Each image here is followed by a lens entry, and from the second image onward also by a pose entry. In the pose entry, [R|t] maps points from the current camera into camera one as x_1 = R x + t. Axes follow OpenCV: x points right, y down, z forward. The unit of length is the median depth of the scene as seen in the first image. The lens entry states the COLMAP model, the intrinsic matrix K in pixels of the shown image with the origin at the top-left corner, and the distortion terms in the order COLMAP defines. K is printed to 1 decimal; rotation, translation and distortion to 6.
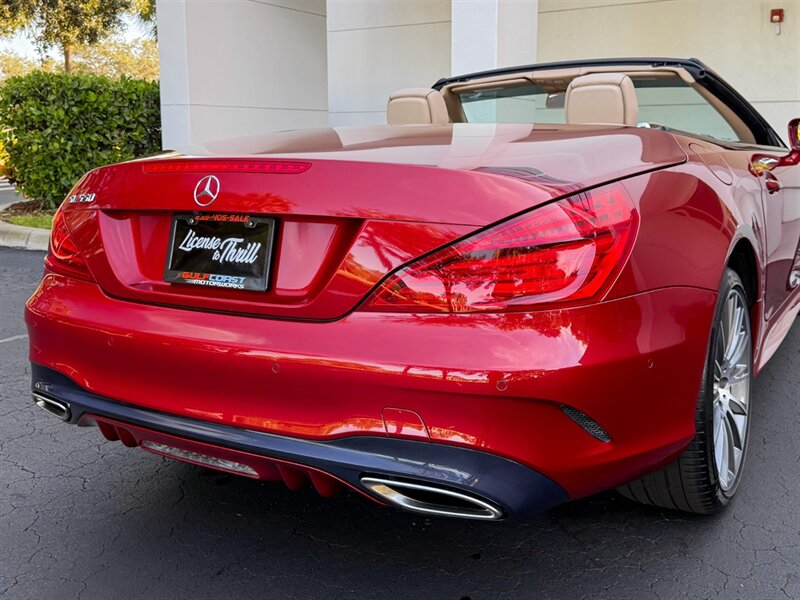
lens RADIAL K [[810.3, 0, 409.5], [0, 810.3, 251.4], [0, 0, 1]] dist [0.045603, 0.000000]
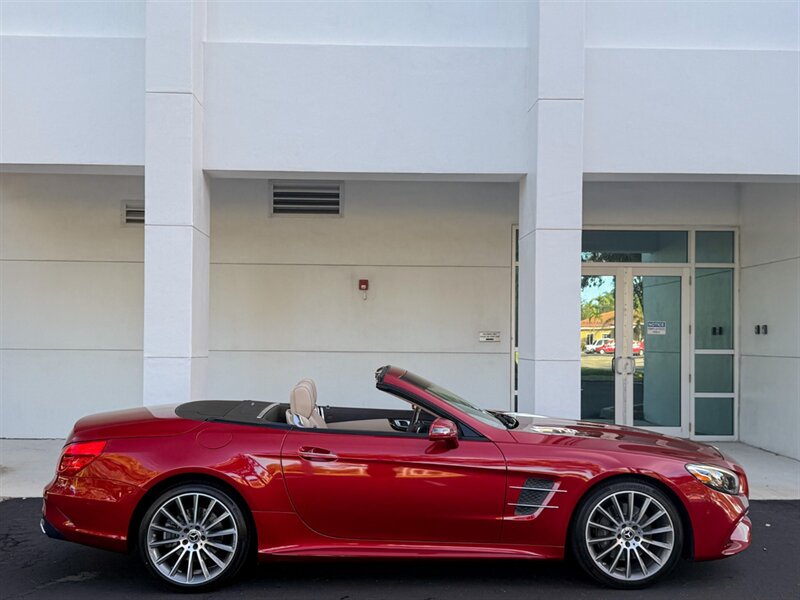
lens RADIAL K [[856.9, 0, 386.2], [0, 856.9, 333.3], [0, 0, 1]] dist [0.079671, 0.000000]
pose [[0.839660, 0.018424, 0.542800, -1.110703], [0.057849, 0.990705, -0.123114, -0.245627], [-0.540023, 0.134774, 0.830790, -0.452904]]
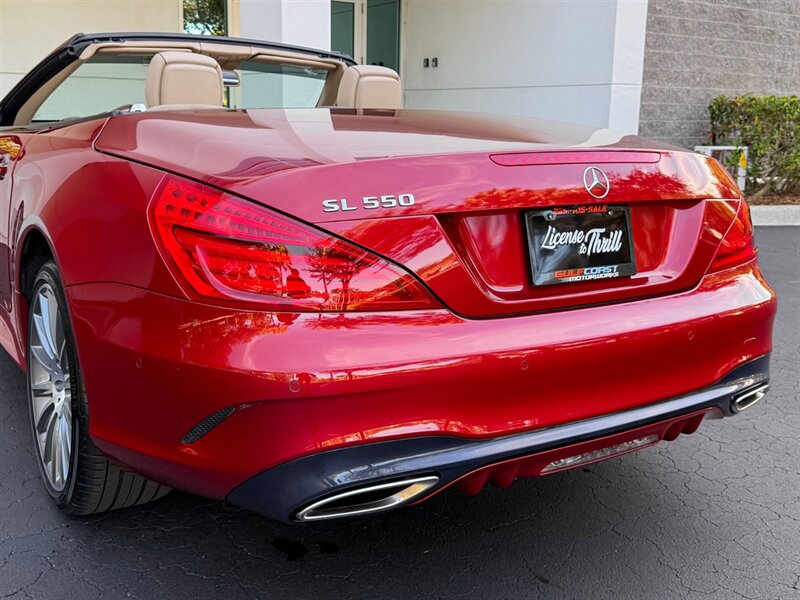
lens RADIAL K [[852.1, 0, 397.3], [0, 852.1, 262.7], [0, 0, 1]] dist [0.066942, 0.000000]
pose [[0.441416, -0.131541, 0.887608, -1.226317], [0.094281, 0.990520, 0.099906, -0.100362], [-0.892336, 0.039585, 0.449633, 0.723507]]
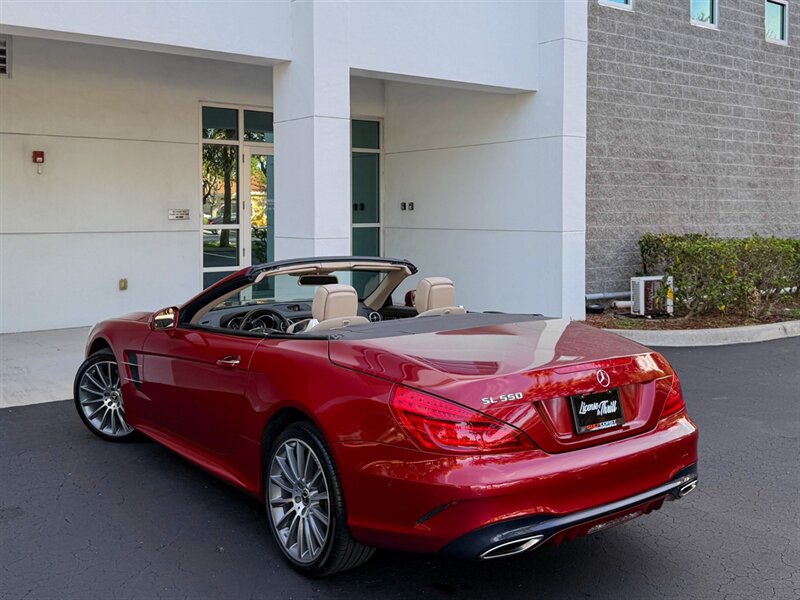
lens RADIAL K [[852.1, 0, 398.0], [0, 852.1, 253.4], [0, 0, 1]] dist [0.066942, 0.000000]
pose [[0.372457, -0.031701, 0.927508, -2.209548], [0.122911, 0.992298, -0.015442, -0.381938], [-0.919874, 0.119752, 0.373485, 0.626882]]
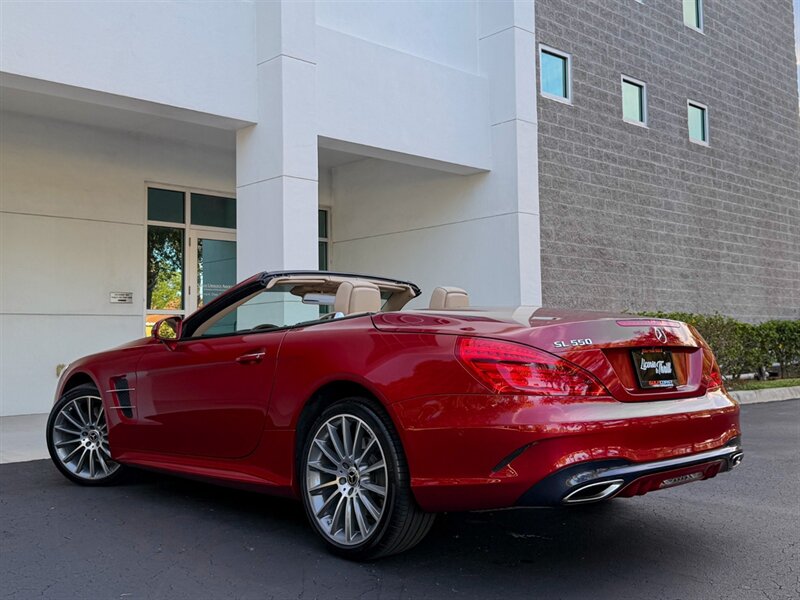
lens RADIAL K [[856.9, 0, 405.9], [0, 856.9, 297.7], [0, 0, 1]] dist [0.079671, 0.000000]
pose [[0.264866, 0.066215, 0.962009, -2.260892], [0.143697, 0.983790, -0.107278, -0.029407], [-0.953518, 0.166652, 0.251058, 1.003923]]
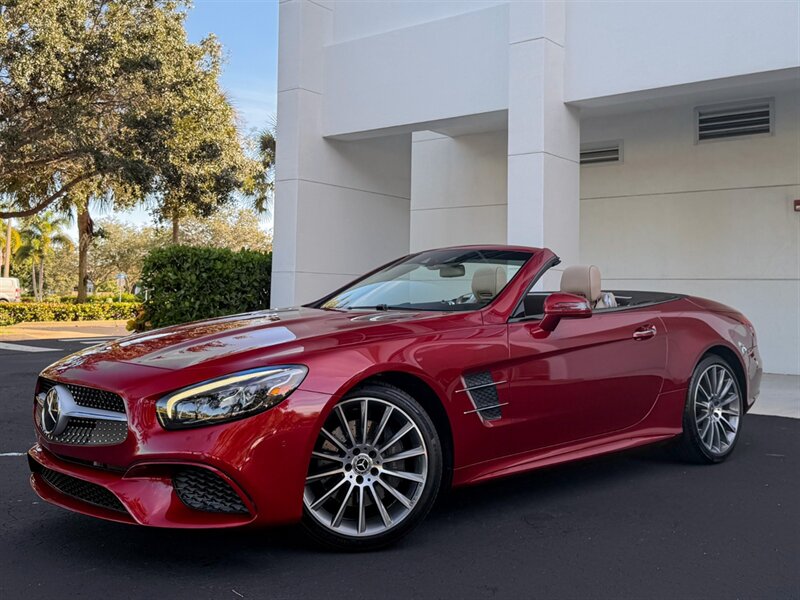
lens RADIAL K [[854.4, 0, 427.0], [0, 854.4, 248.3], [0, 0, 1]] dist [0.092194, 0.000000]
pose [[0.996294, 0.012265, -0.085132, 0.139910], [-0.029498, 0.978477, -0.204235, 0.181015], [0.080794, 0.205989, 0.975213, -1.060917]]
